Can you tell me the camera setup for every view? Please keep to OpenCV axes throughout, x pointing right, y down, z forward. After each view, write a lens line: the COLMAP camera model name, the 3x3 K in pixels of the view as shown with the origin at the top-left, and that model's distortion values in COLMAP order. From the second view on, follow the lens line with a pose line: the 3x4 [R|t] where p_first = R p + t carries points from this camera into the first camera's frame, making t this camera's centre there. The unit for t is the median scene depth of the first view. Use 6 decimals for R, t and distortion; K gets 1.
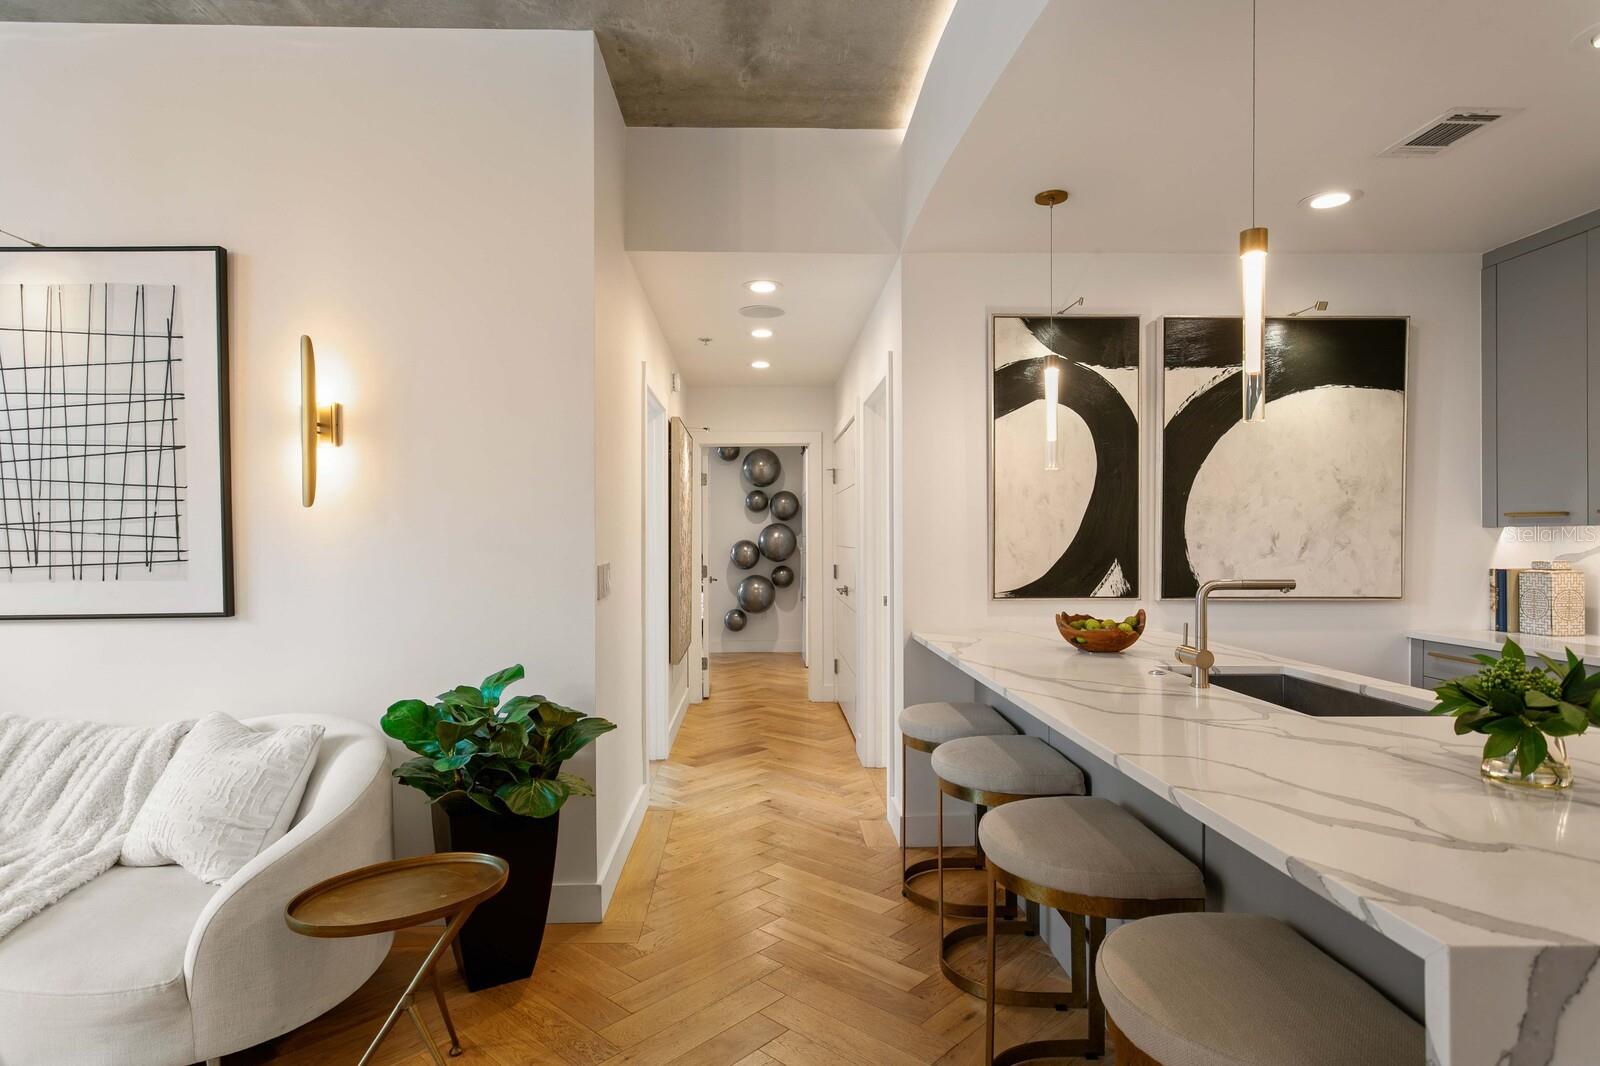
lens RADIAL K [[861.0, 0, 773.3], [0, 861.0, 539.6], [0, 0, 1]] dist [0.000521, 0.004395]
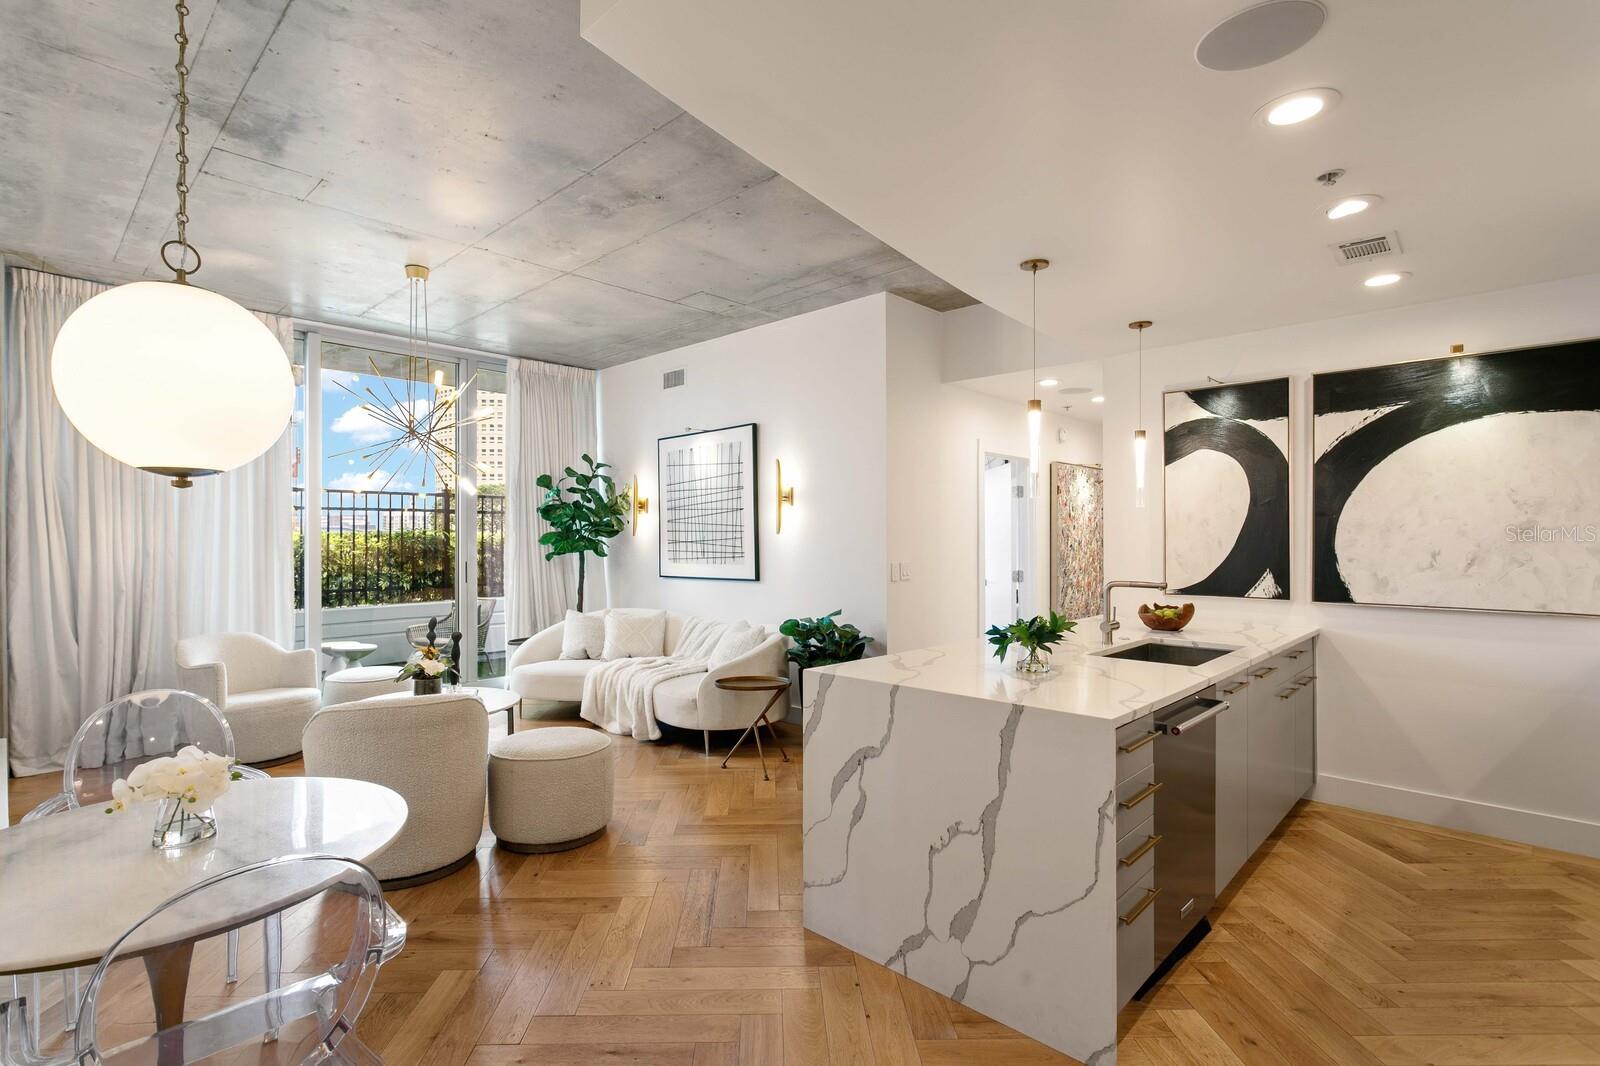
lens RADIAL K [[759.5, 0, 778.5], [0, 759.5, 538.2], [0, 0, 1]] dist [-0.001197, 0.005682]
pose [[0.699611, 0.001838, -0.714522, 0.719302], [-0.001434, 0.999998, 0.001169, -0.023829], [0.714523, 0.000207, 0.699612, -0.322880]]
